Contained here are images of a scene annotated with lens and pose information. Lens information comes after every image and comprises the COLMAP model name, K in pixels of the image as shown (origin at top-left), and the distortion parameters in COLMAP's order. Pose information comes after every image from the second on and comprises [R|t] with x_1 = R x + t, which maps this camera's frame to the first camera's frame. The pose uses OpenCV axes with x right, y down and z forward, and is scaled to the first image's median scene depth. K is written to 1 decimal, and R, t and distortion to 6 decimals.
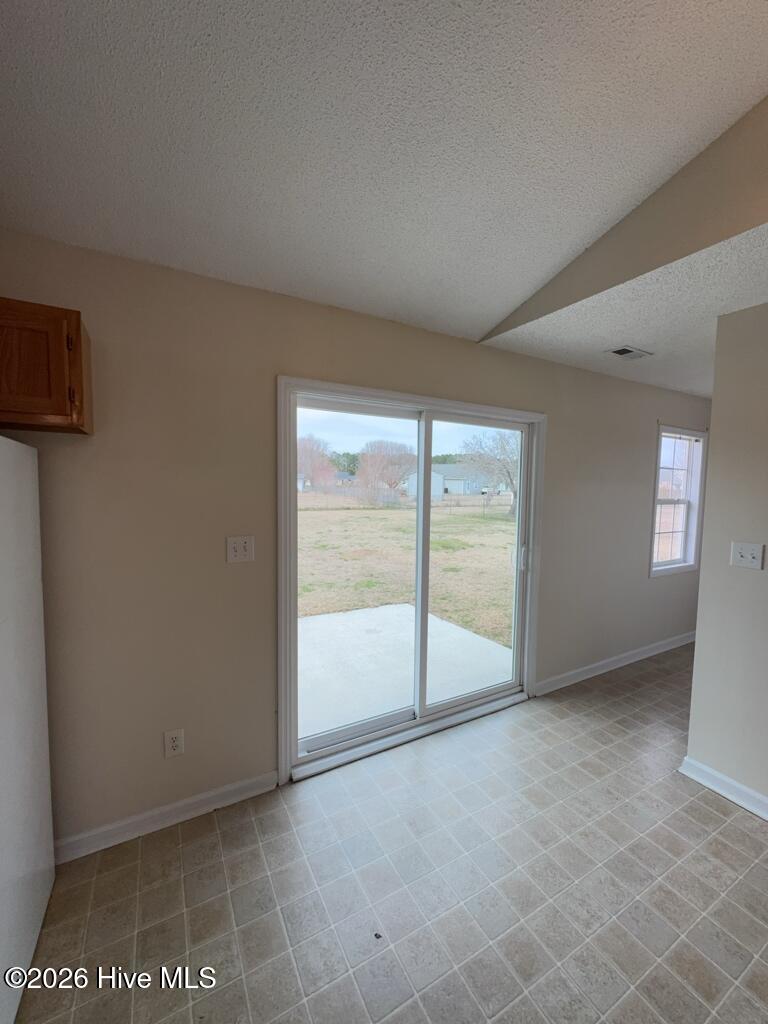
lens RADIAL K [[407.2, 0, 384.0], [0, 407.2, 512.0], [0, 0, 1]] dist [-0.001591, 0.000115]
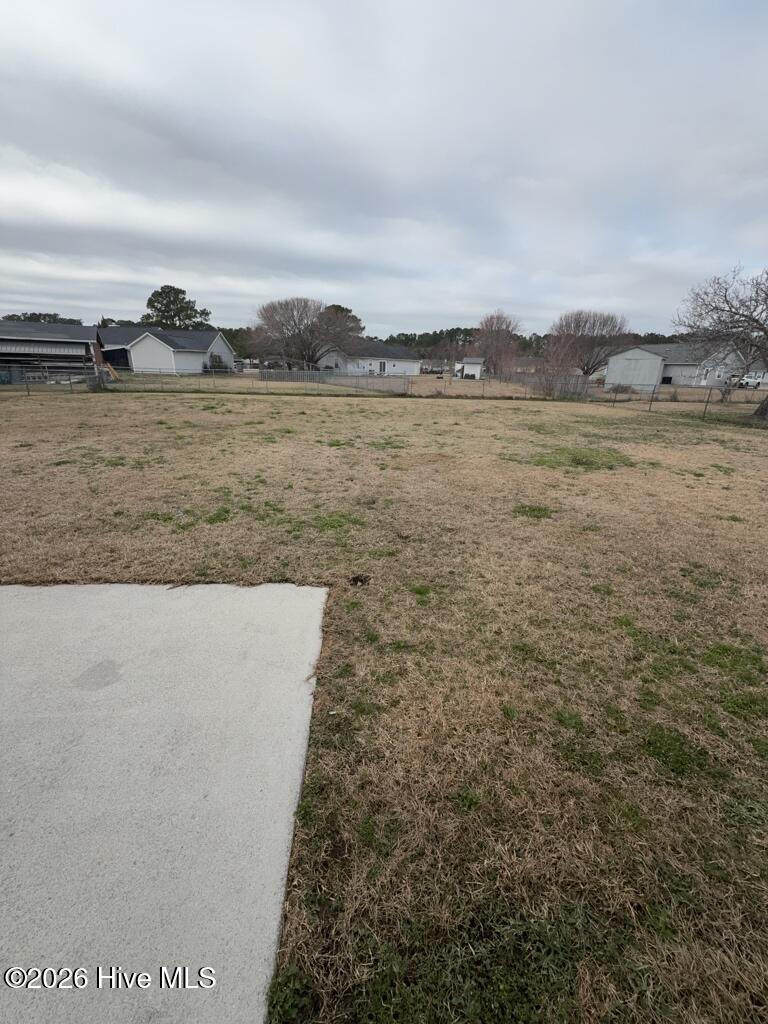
lens RADIAL K [[409.7, 0, 384.0], [0, 409.7, 512.0], [0, 0, 1]] dist [-0.000477, -0.000055]
pose [[0.900095, 0.152601, -0.408095, 0.064262], [-0.042434, 0.962908, 0.266472, 0.004099], [0.433622, -0.222533, 0.873184, 0.144072]]
